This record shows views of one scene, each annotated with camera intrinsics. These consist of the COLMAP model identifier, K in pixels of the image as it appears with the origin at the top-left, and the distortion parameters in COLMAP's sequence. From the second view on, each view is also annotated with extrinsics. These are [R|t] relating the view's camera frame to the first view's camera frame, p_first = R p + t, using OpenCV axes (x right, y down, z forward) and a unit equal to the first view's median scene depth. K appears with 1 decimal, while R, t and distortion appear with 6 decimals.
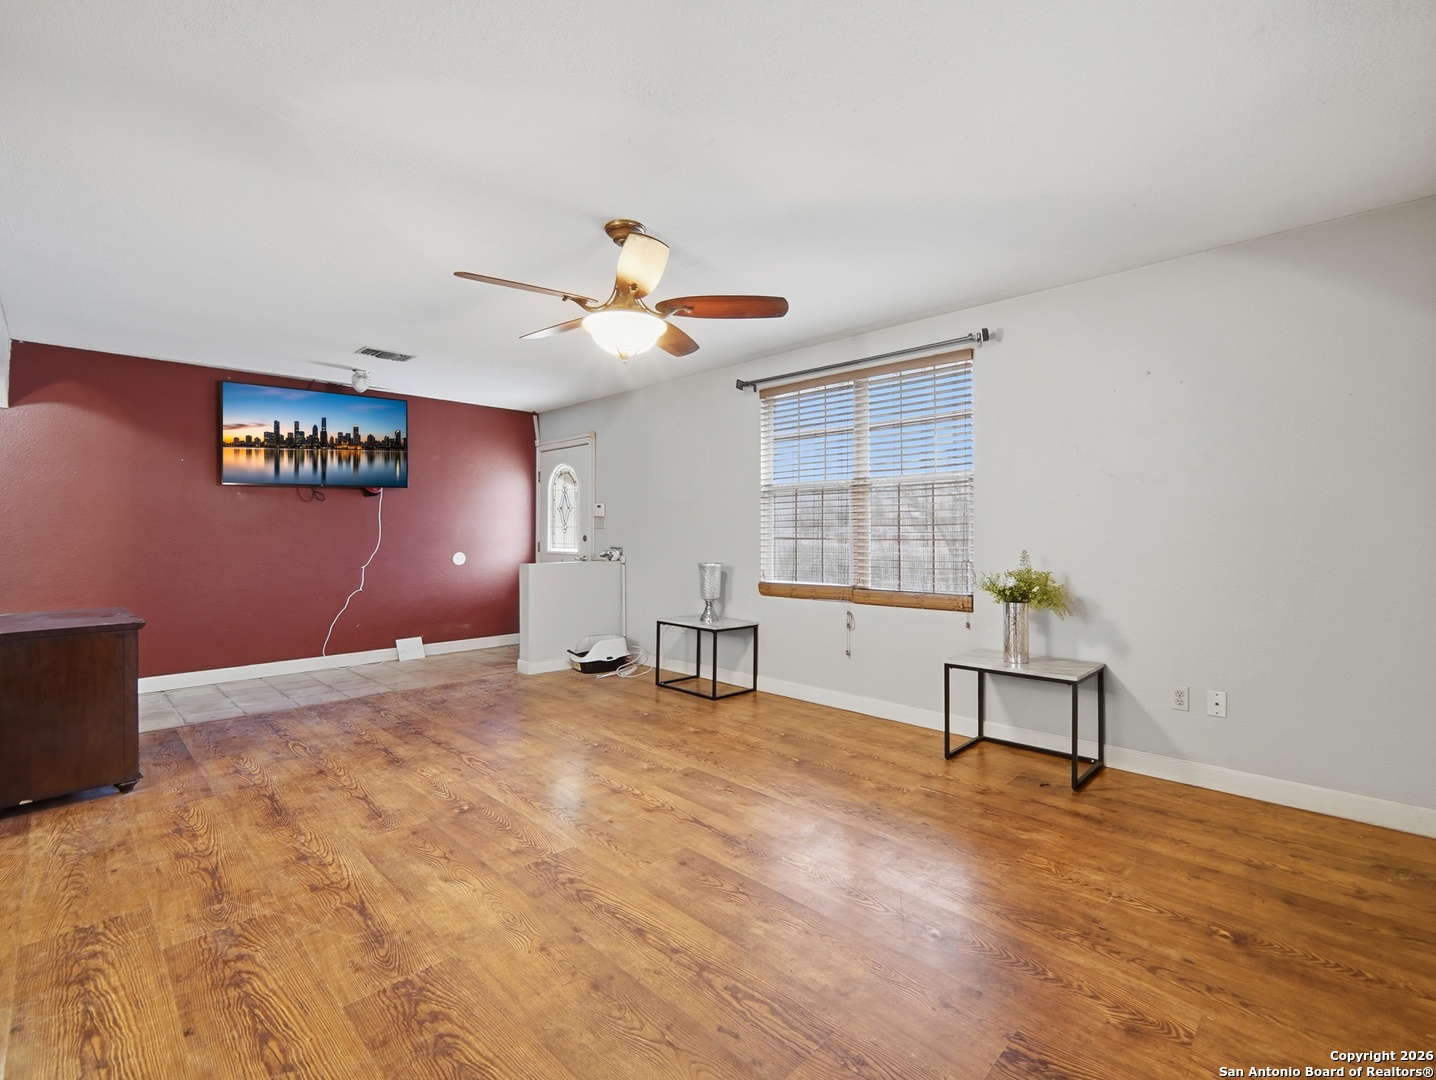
lens RADIAL K [[660.3, 0, 711.7], [0, 660.3, 538.7], [0, 0, 1]] dist [-0.018085, 0.004324]
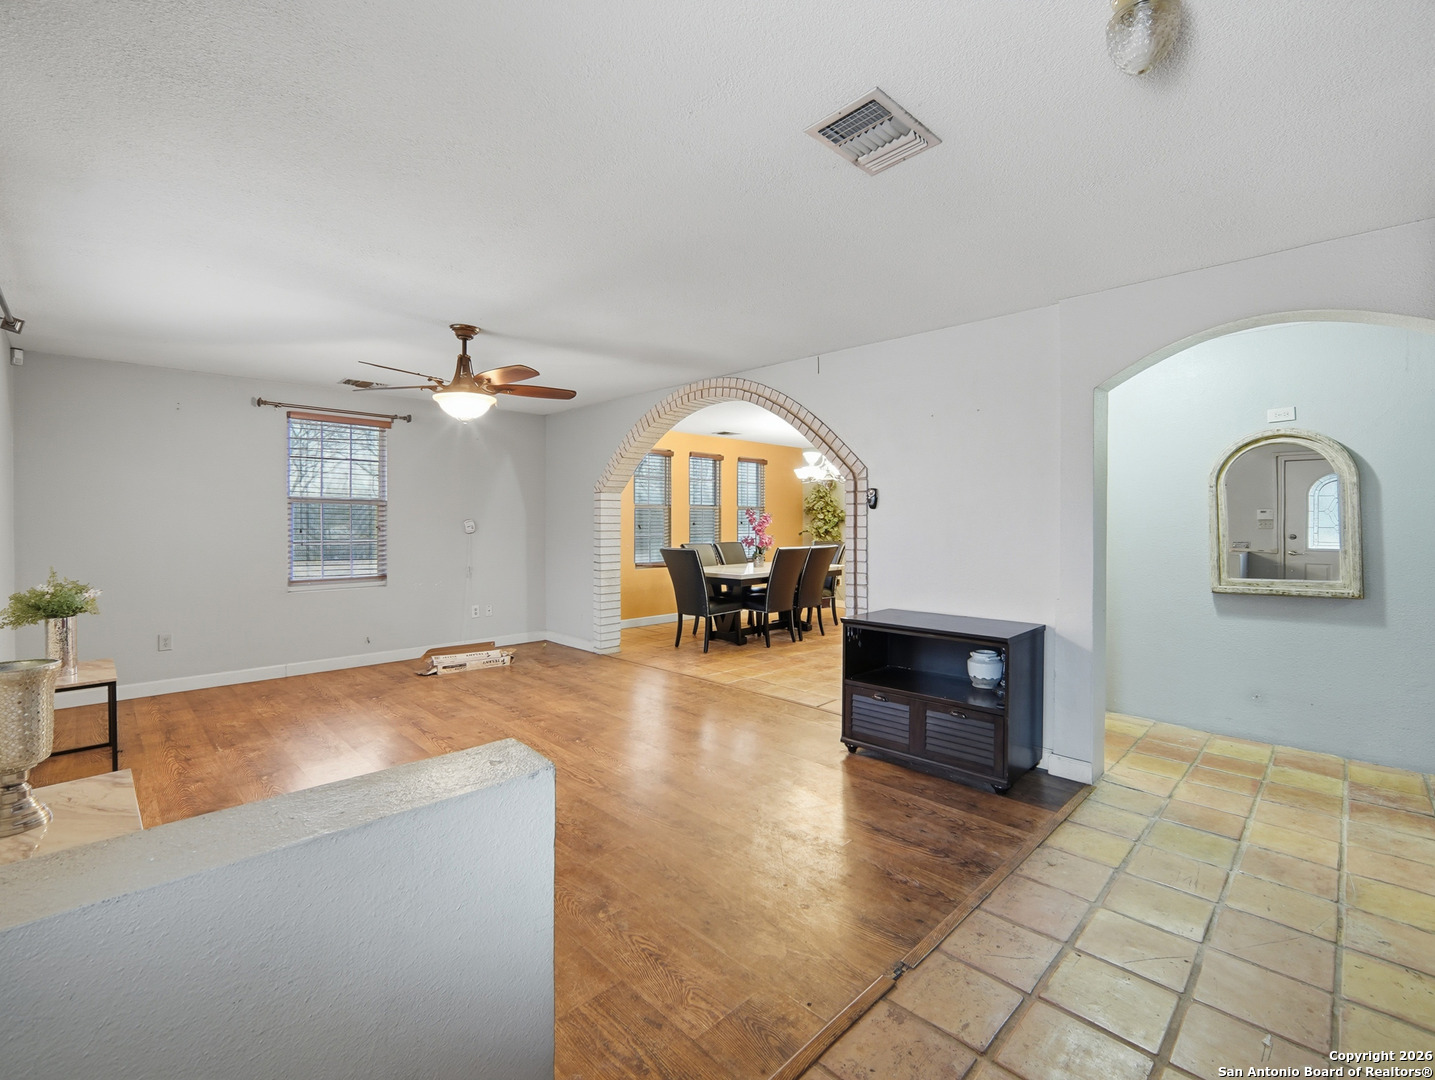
lens RADIAL K [[659.8, 0, 729.9], [0, 659.8, 530.2], [0, 0, 1]] dist [-0.018085, 0.004324]
pose [[-0.999976, -0.000422, -0.006952, -0.562776], [-0.000654, 0.999441, 0.033422, -0.073368], [0.006934, 0.033426, -0.999417, 1.952925]]
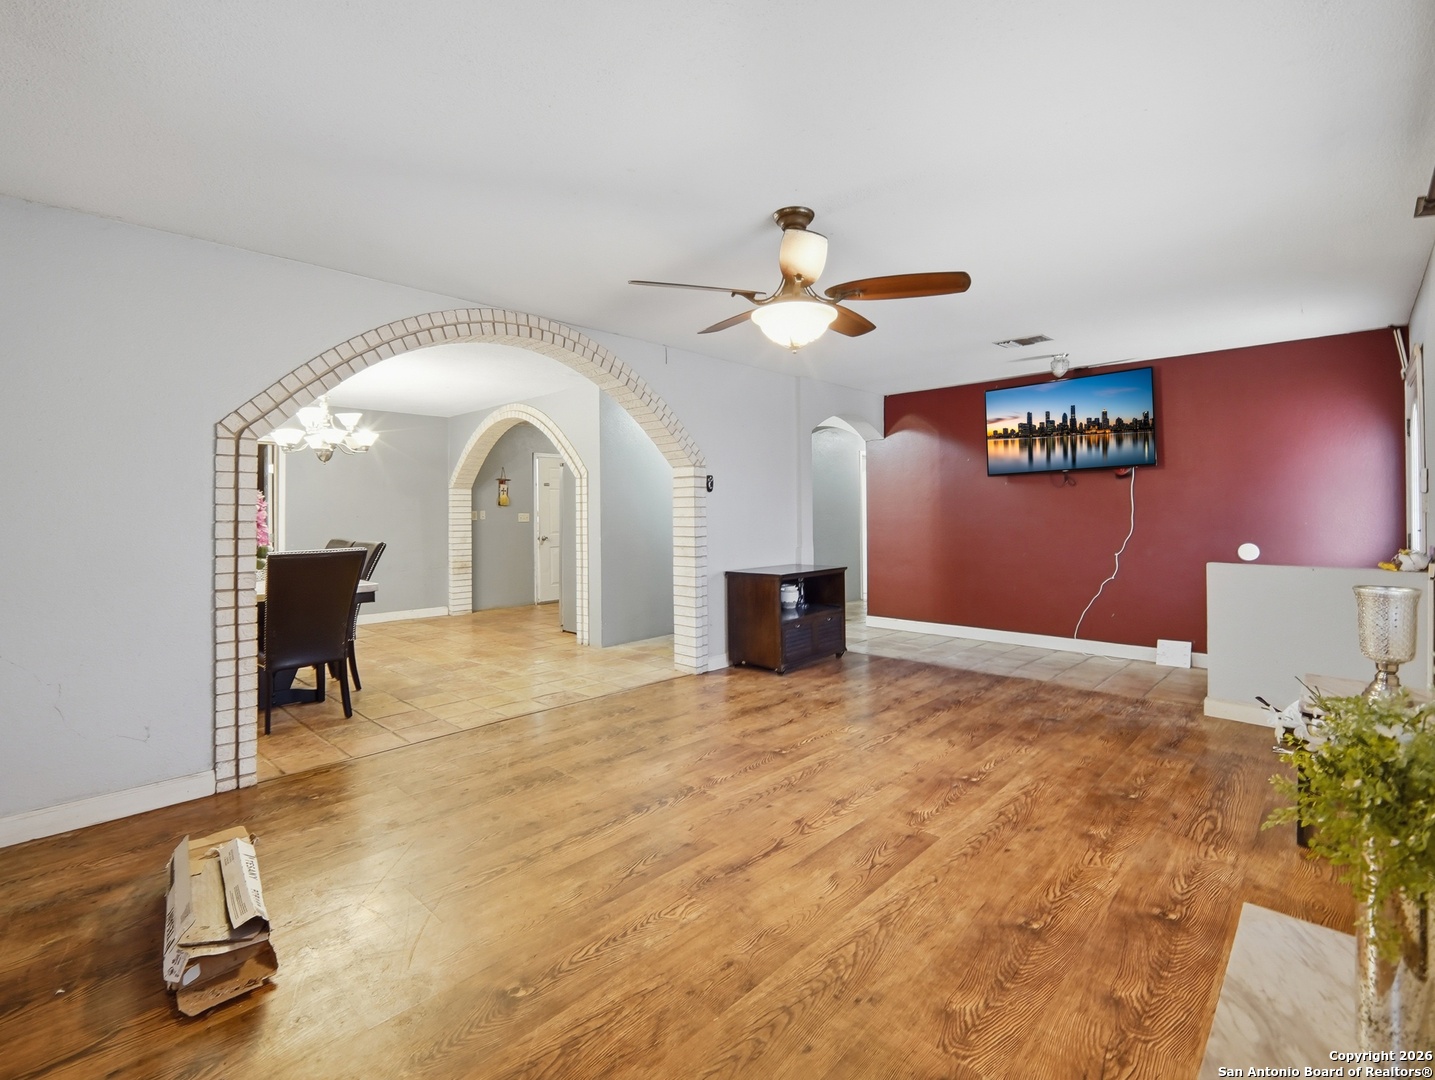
lens RADIAL K [[659.8, 0, 722.2], [0, 659.8, 532.6], [0, 0, 1]] dist [-0.018085, 0.004324]
pose [[0.027674, 0.032142, -0.999100, 0.675442], [-0.001890, 0.999483, 0.032102, -0.029413], [0.999615, 0.001000, 0.027720, 0.693474]]
